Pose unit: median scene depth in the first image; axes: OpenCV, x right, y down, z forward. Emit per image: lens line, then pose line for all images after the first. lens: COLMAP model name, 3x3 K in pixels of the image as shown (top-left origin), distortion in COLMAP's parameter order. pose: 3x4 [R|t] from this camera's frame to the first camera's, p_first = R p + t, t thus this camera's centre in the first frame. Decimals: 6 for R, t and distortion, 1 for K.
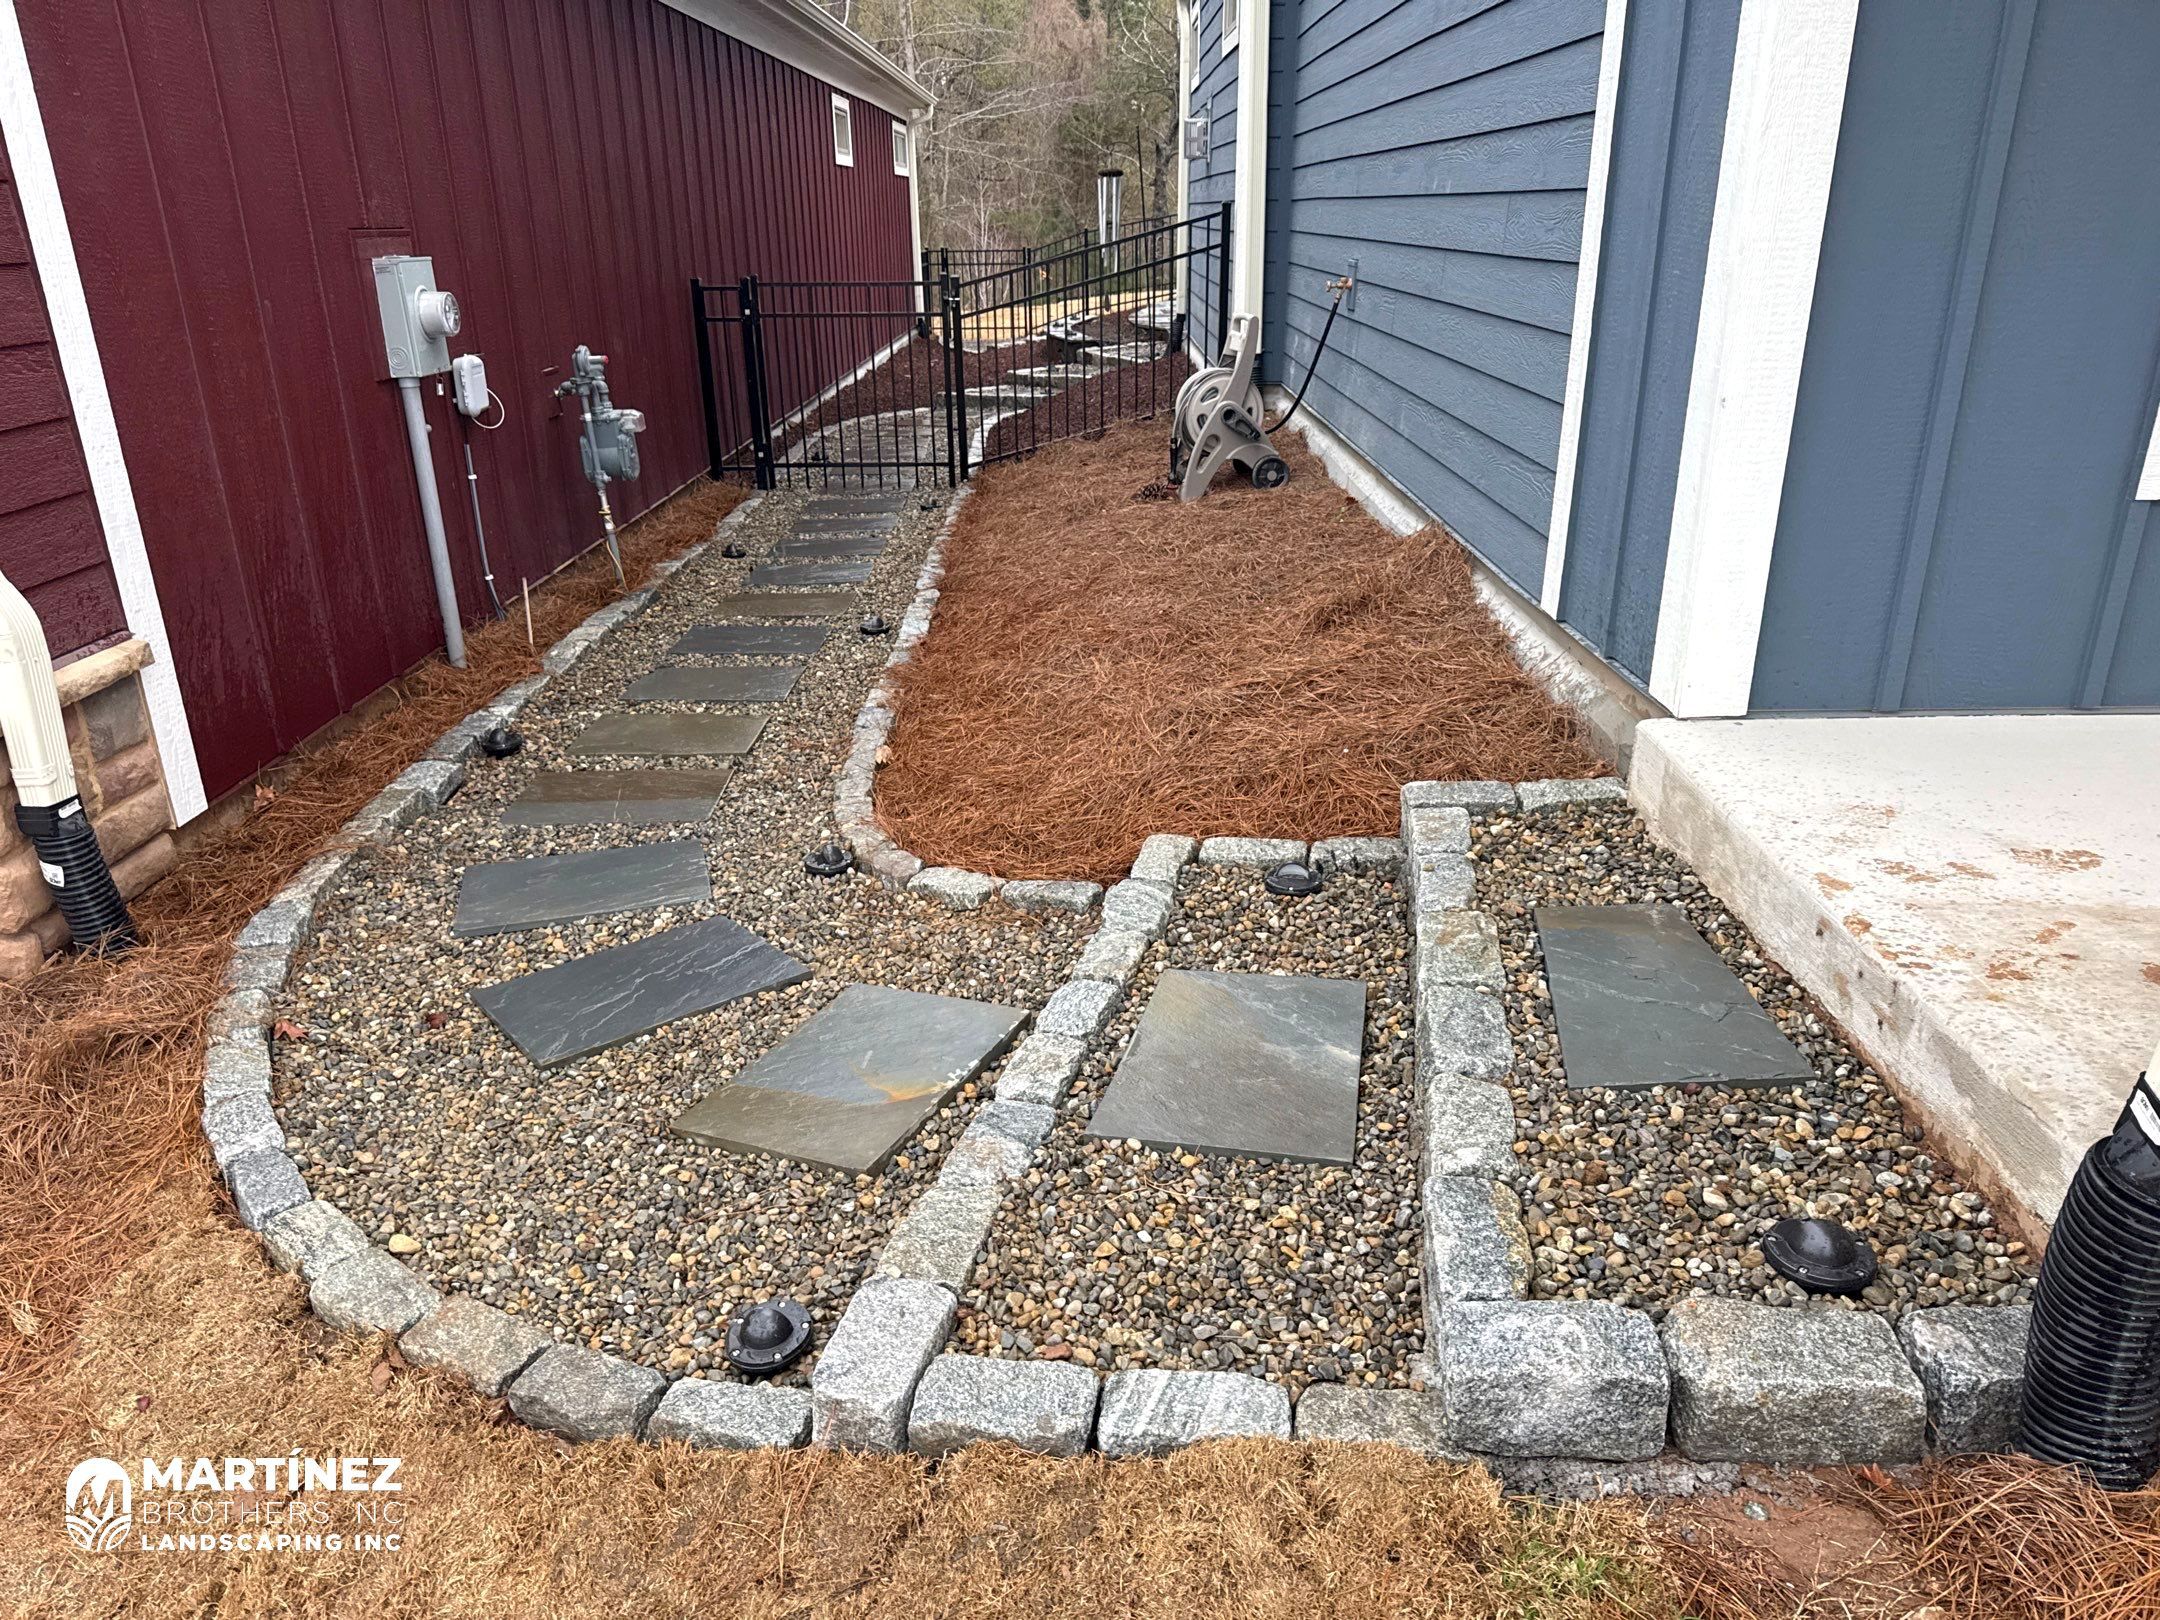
lens RADIAL K [[1515.7, 0, 1080.0], [0, 1515.7, 810.0], [0, 0, 1]] dist [0.064228, -0.073944]
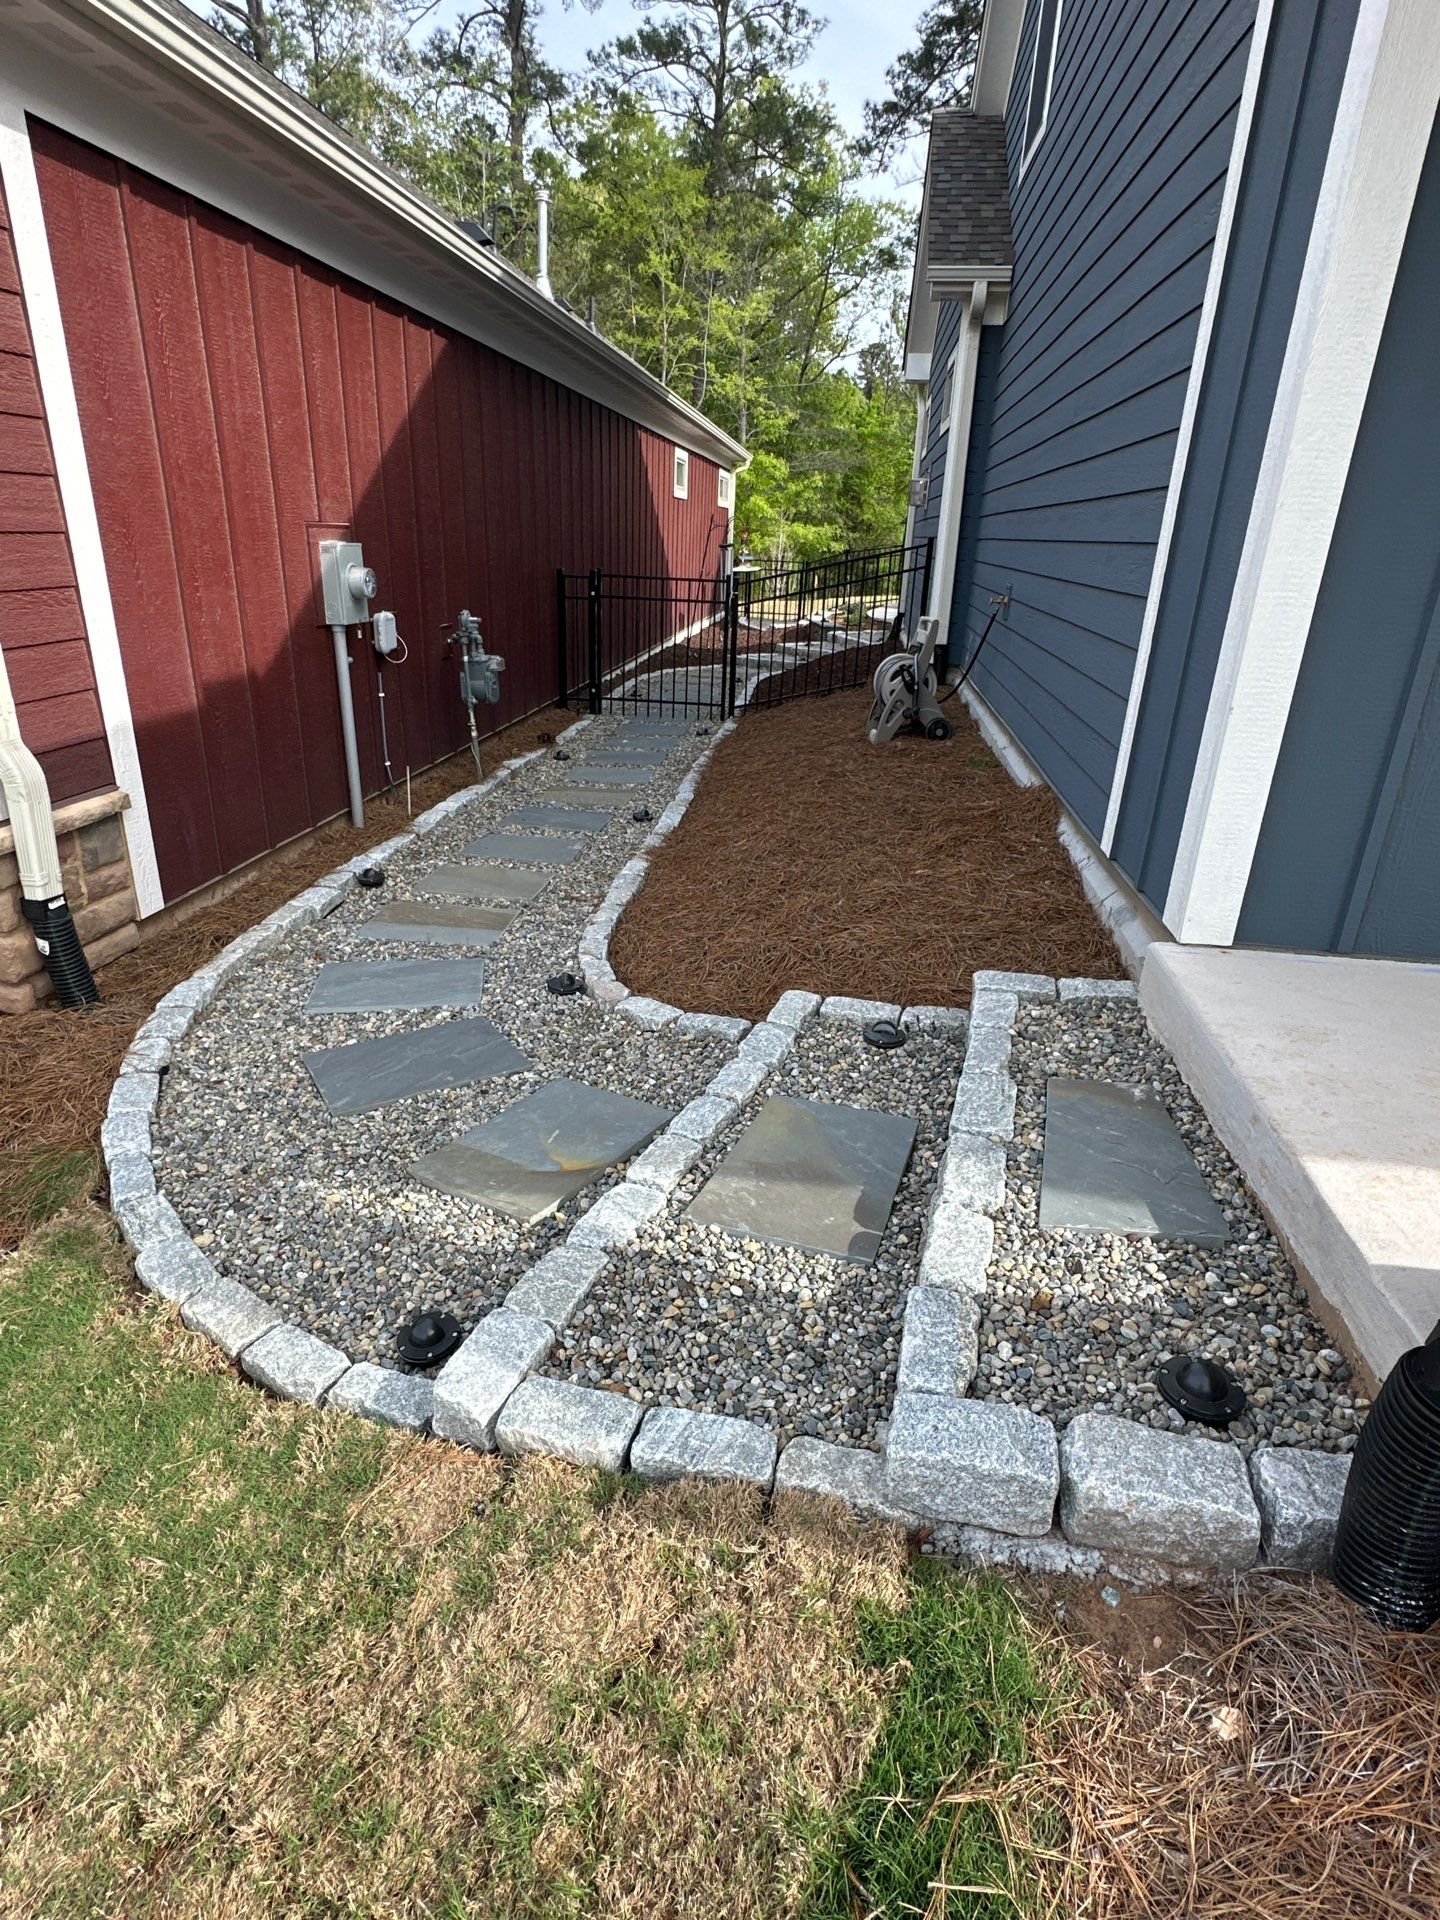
lens RADIAL K [[1041.2, 0, 727.5], [0, 1041.2, 949.1], [0, 0, 1]] dist [0.003399, 0.000476]
pose [[0.991994, 0.092746, -0.085712, 0.074002], [-0.092216, 0.995688, 0.010123, -0.026743], [0.086281, -0.002138, 0.996269, 0.057196]]
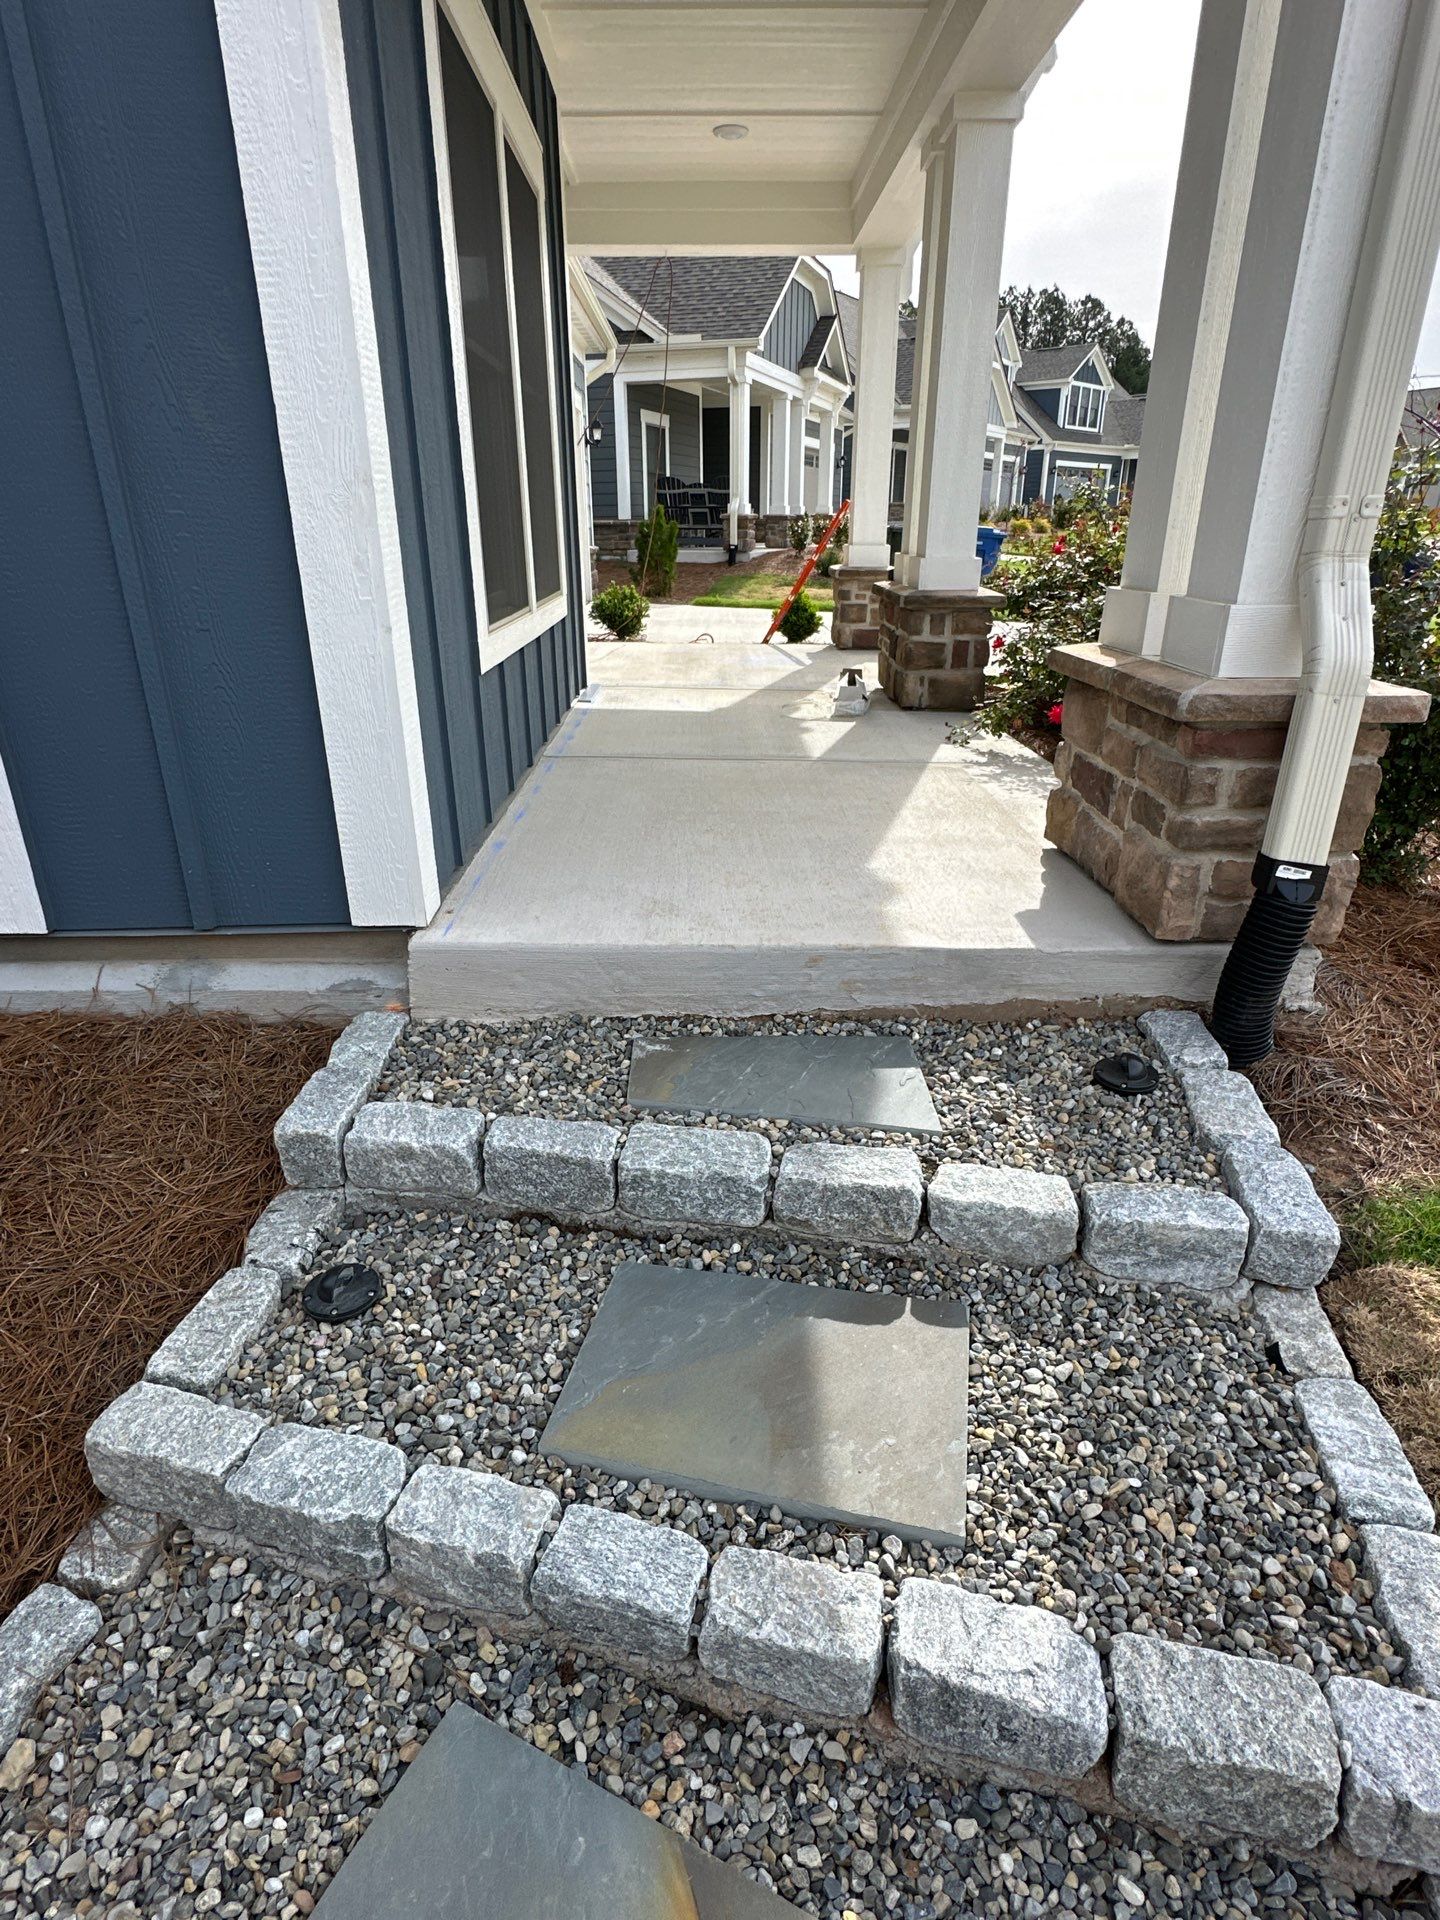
lens RADIAL K [[1041.2, 0, 727.5], [0, 1041.2, 949.1], [0, 0, 1]] dist [0.003399, 0.000476]
pose [[-0.019103, -0.366453, 0.930241, -0.288248], [0.365395, 0.863492, 0.347661, -0.213845], [-0.930656, 0.346547, 0.117405, 0.690617]]
